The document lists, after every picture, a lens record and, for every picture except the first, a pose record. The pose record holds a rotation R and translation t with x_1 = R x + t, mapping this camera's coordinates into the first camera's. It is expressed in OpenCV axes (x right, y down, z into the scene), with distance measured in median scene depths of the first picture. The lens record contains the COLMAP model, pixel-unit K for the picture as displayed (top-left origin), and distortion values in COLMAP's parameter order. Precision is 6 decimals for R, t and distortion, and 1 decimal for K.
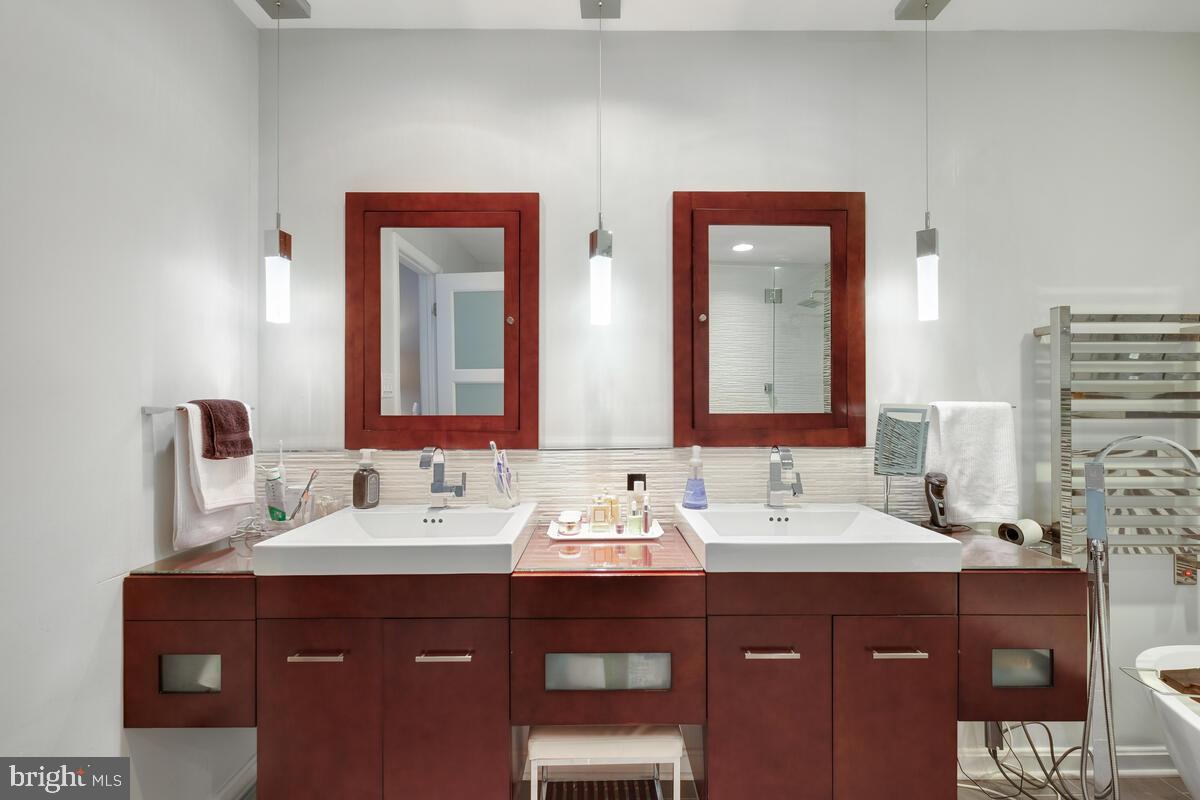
lens RADIAL K [[518.8, 0, 601.7], [0, 518.8, 407.0], [0, 0, 1]] dist [-0.001063, 0.000149]
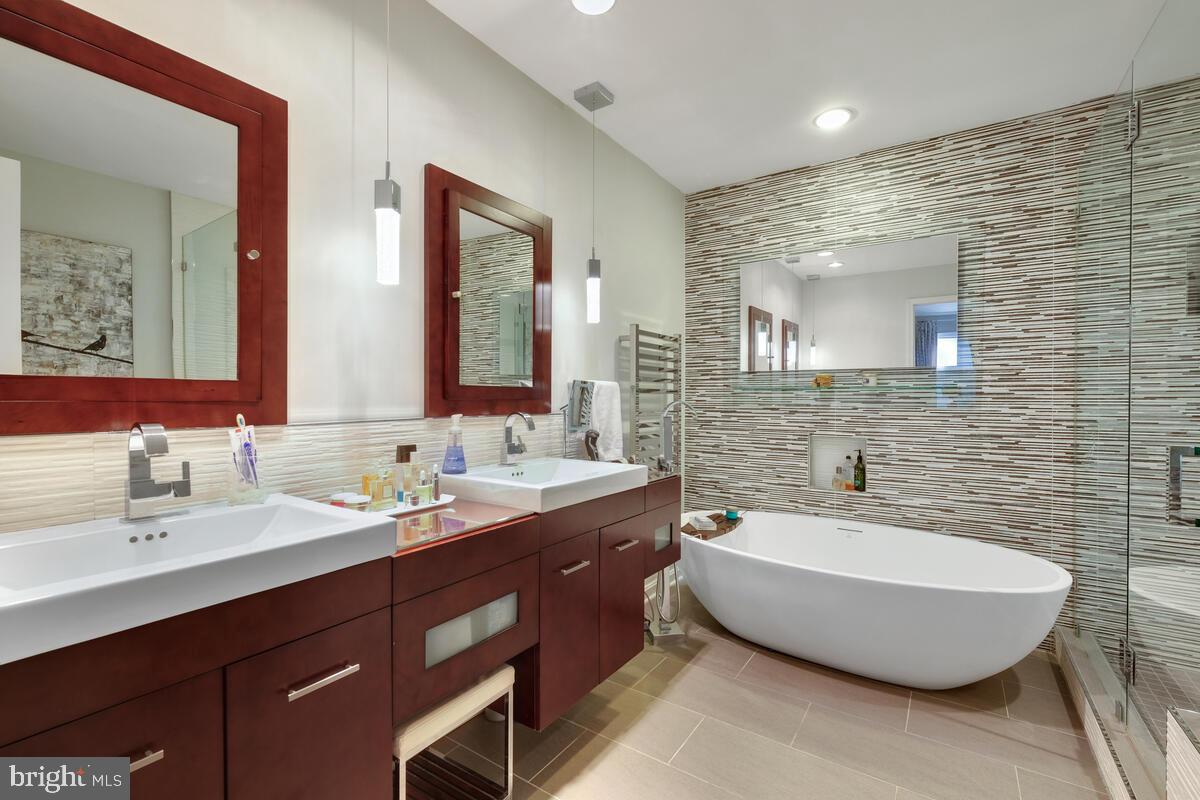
lens RADIAL K [[520.5, 0, 600.0], [0, 520.5, 400.0], [0, 0, 1]] dist [-0.001157, -0.000058]
pose [[0.572309, 0.000199, 0.820038, -0.519891], [-0.005471, 0.999979, 0.003575, 0.039762], [-0.820020, -0.006532, 0.572298, 0.154140]]
